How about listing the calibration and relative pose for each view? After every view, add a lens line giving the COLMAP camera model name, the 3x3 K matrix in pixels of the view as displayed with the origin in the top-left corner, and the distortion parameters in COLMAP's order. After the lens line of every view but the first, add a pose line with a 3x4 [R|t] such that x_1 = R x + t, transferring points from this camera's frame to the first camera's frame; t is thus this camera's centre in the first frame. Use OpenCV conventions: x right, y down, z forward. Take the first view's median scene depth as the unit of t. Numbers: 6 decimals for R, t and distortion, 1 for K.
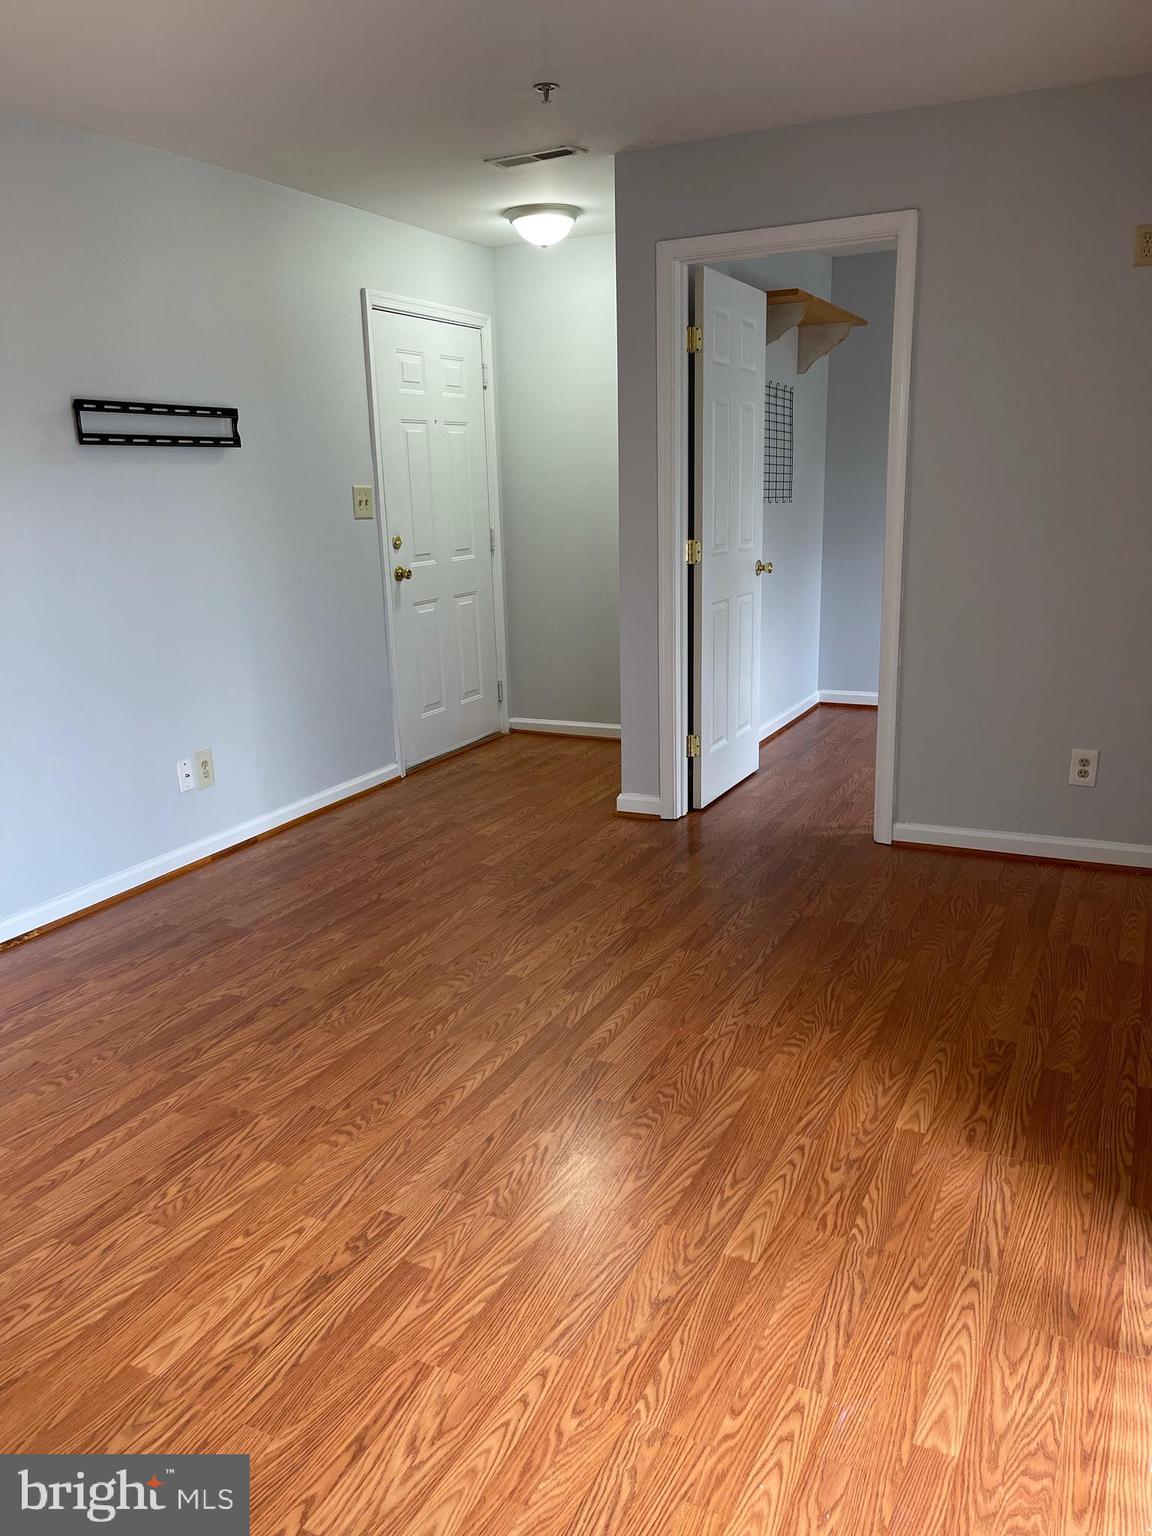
lens RADIAL K [[1156.8, 0, 572.4], [0, 1156.8, 773.1], [0, 0, 1]] dist [0.073572, -0.098992]
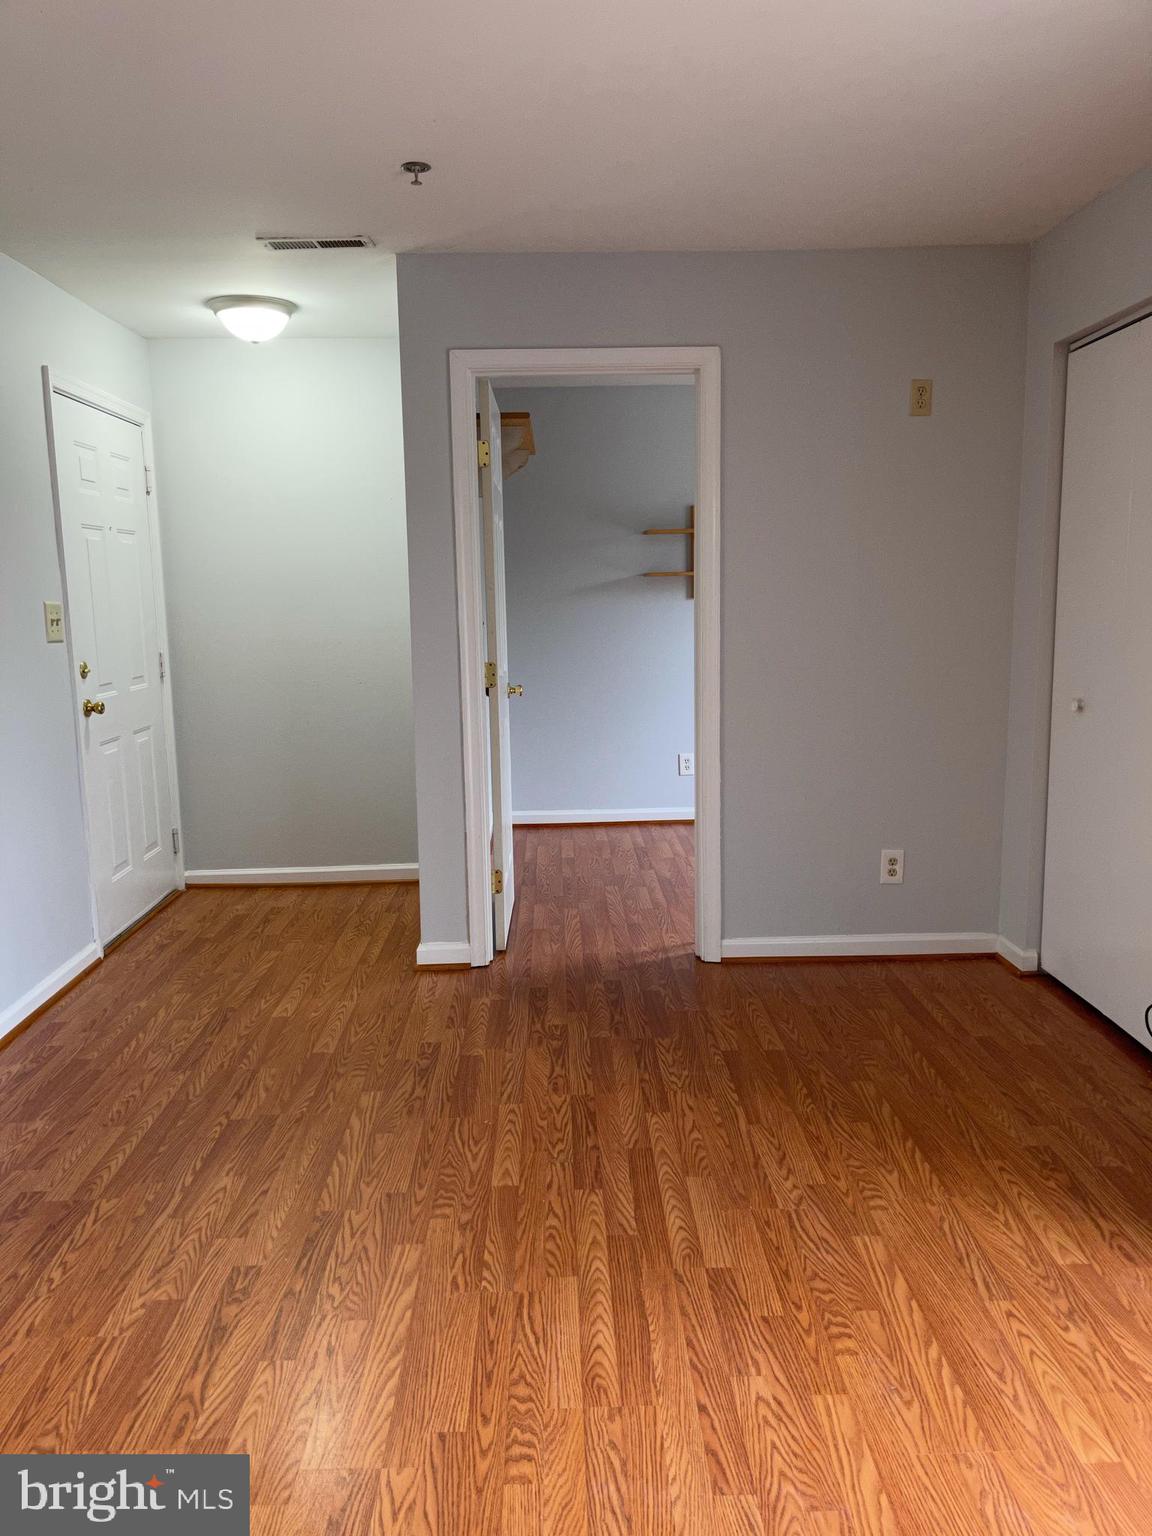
lens RADIAL K [[1156.8, 0, 572.4], [0, 1156.8, 773.1], [0, 0, 1]] dist [0.073572, -0.098992]
pose [[0.889987, -0.058210, 0.452254, -0.281997], [0.104786, 0.991383, -0.078605, -0.034346], [-0.443782, 0.117347, 0.888418, 0.165441]]
